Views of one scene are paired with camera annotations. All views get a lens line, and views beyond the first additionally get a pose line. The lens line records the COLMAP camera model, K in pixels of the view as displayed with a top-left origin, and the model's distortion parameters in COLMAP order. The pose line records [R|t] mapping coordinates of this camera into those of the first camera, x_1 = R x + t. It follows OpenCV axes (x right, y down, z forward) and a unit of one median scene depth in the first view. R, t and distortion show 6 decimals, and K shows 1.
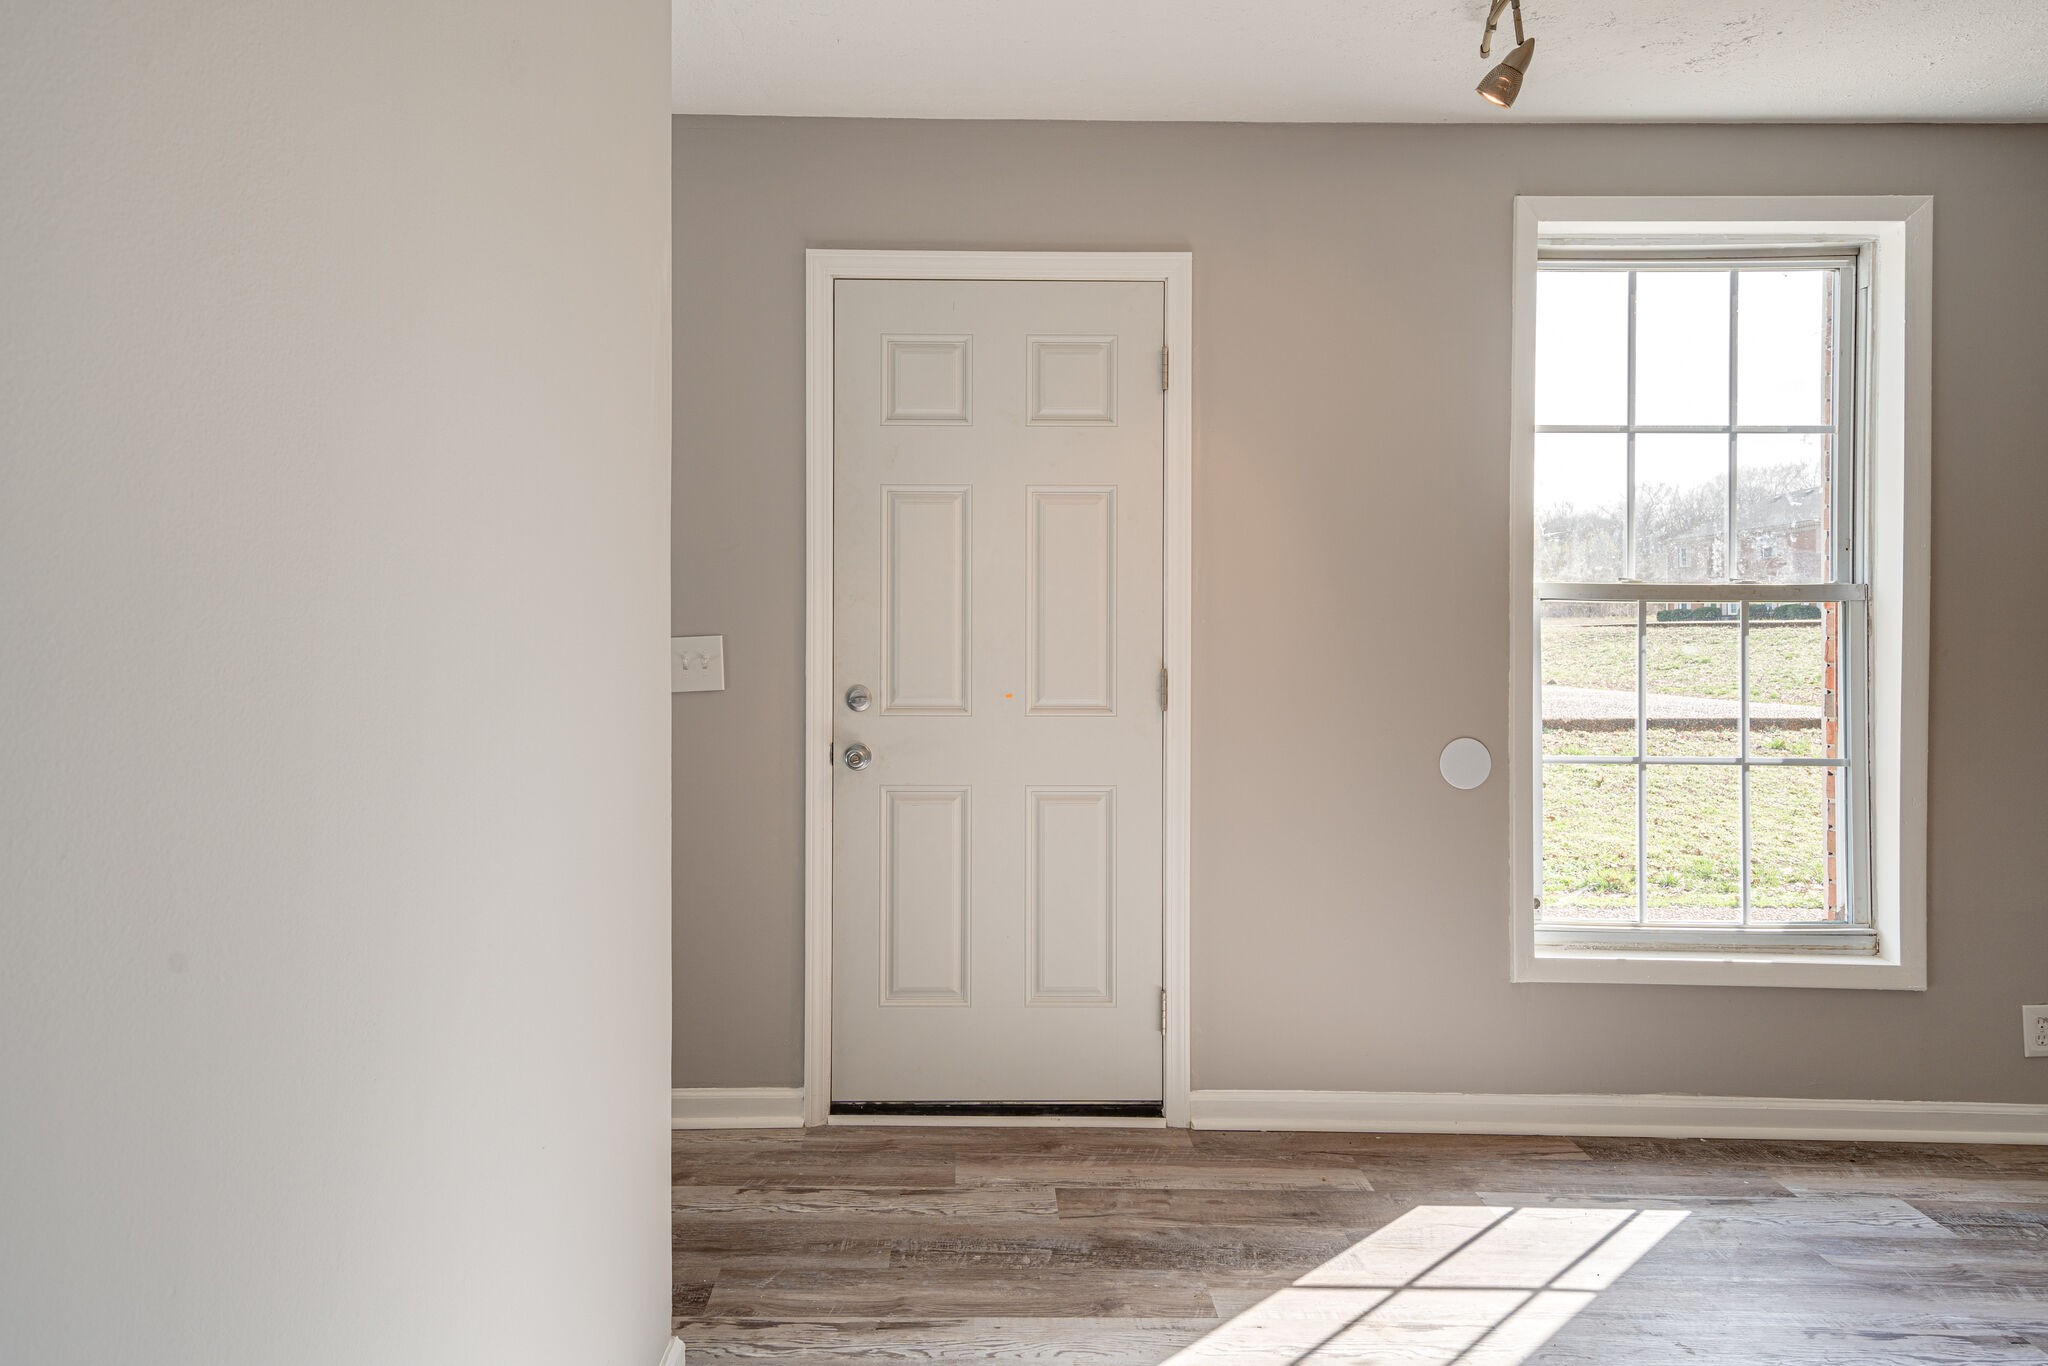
lens RADIAL K [[1185.9, 0, 965.6], [0, 1185.9, 618.0], [0, 0, 1]] dist [0.023210, 0.000809]
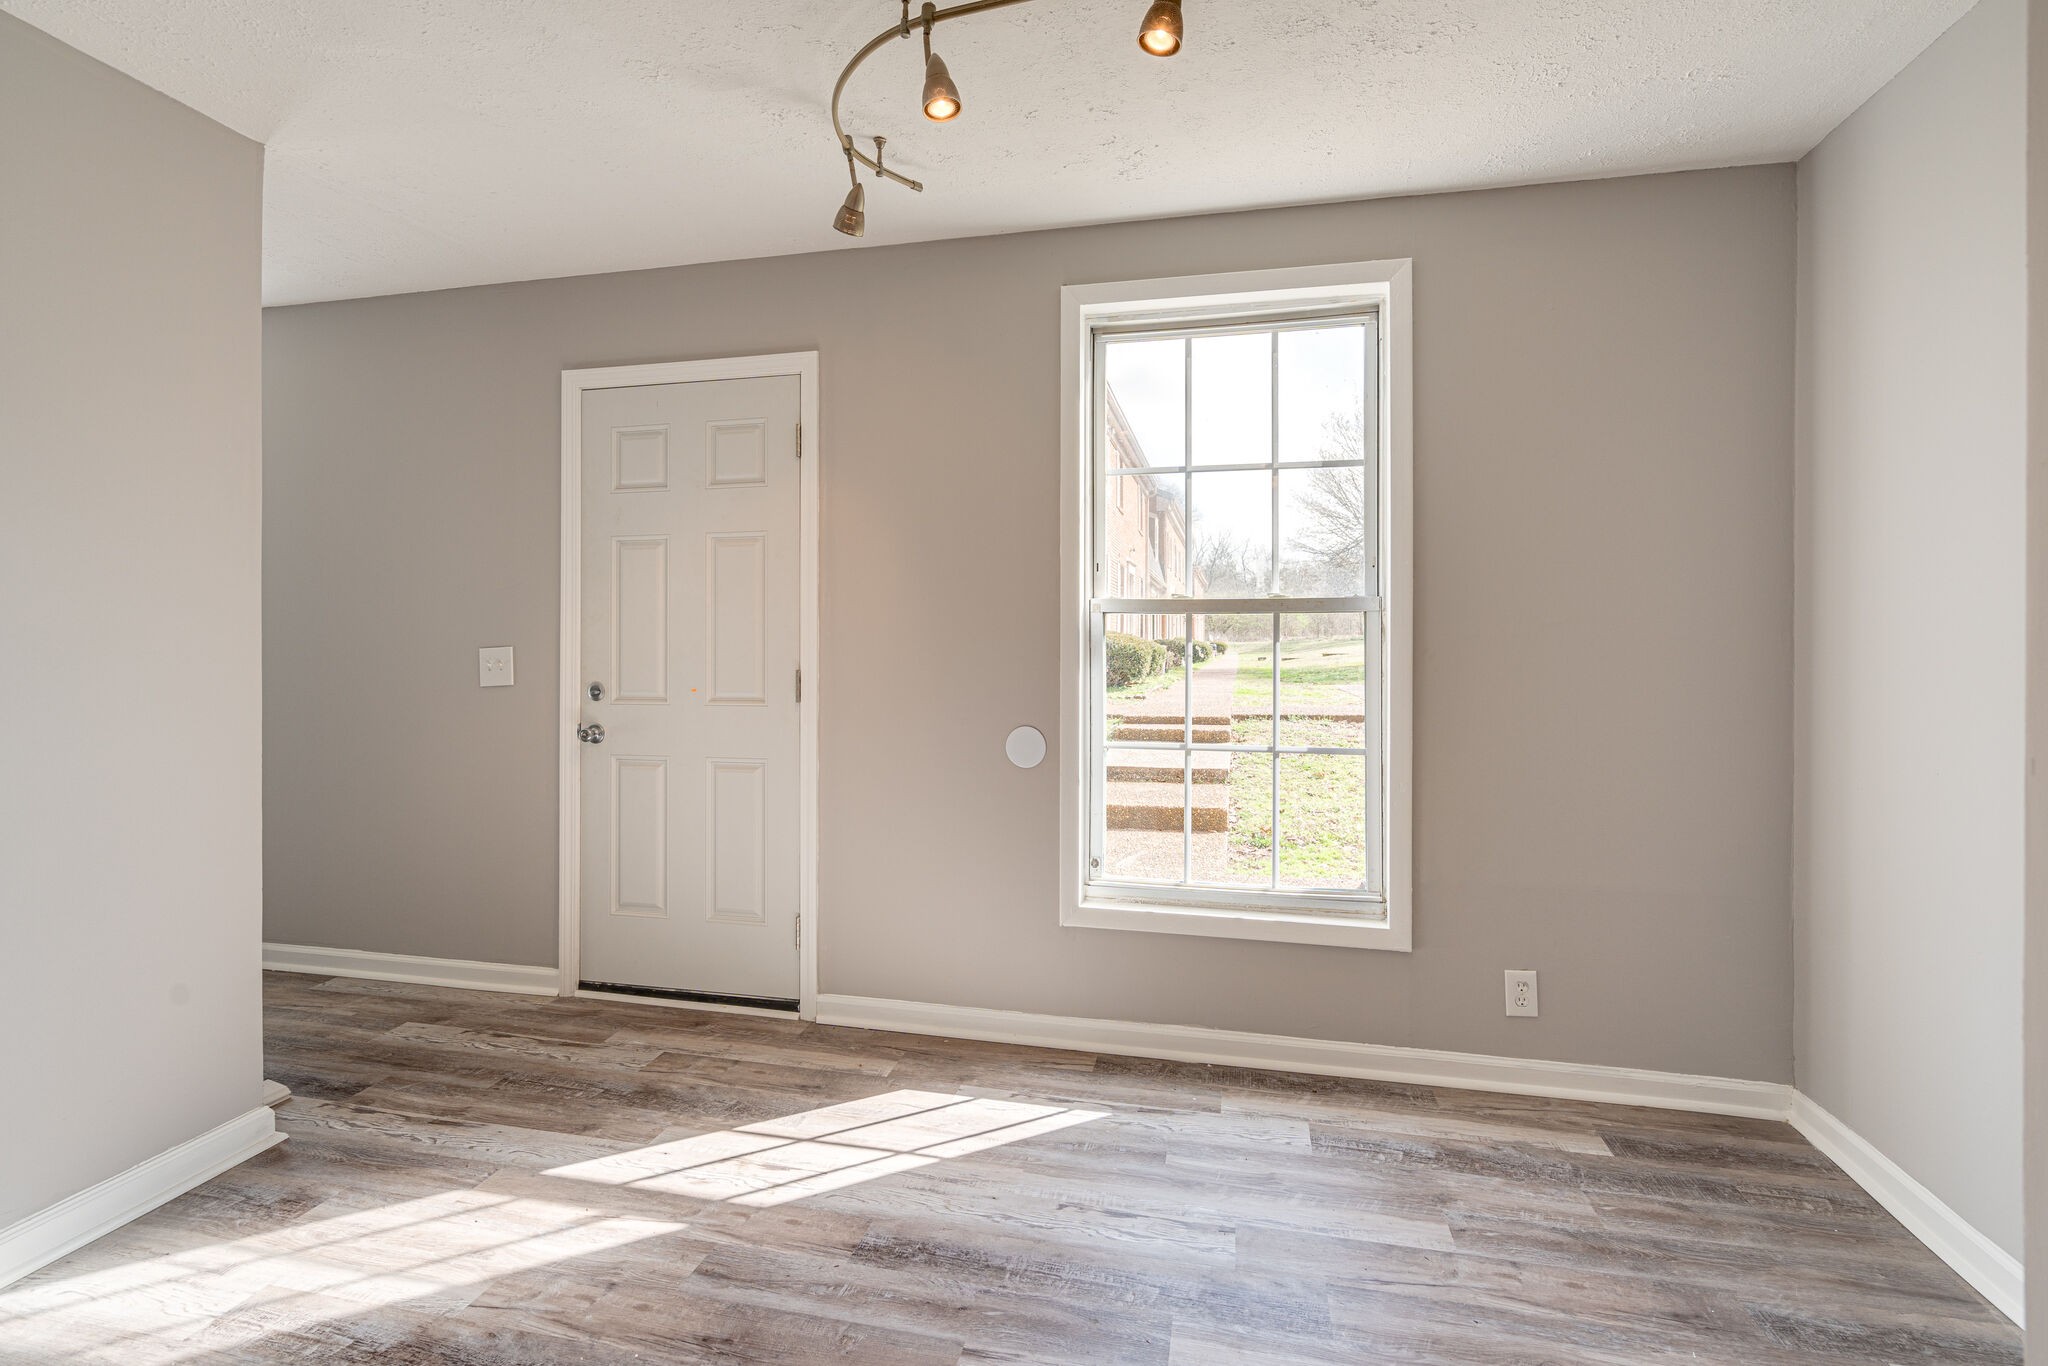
lens RADIAL K [[975.0, 0, 1015.2], [0, 975.0, 630.1], [0, 0, 1]] dist [-0.002363, 0.005707]
pose [[0.970578, -0.009353, -0.240607, 0.657153], [0.007622, 0.999938, -0.008126, 0.009477], [0.240668, 0.006053, 0.970589, 0.015007]]
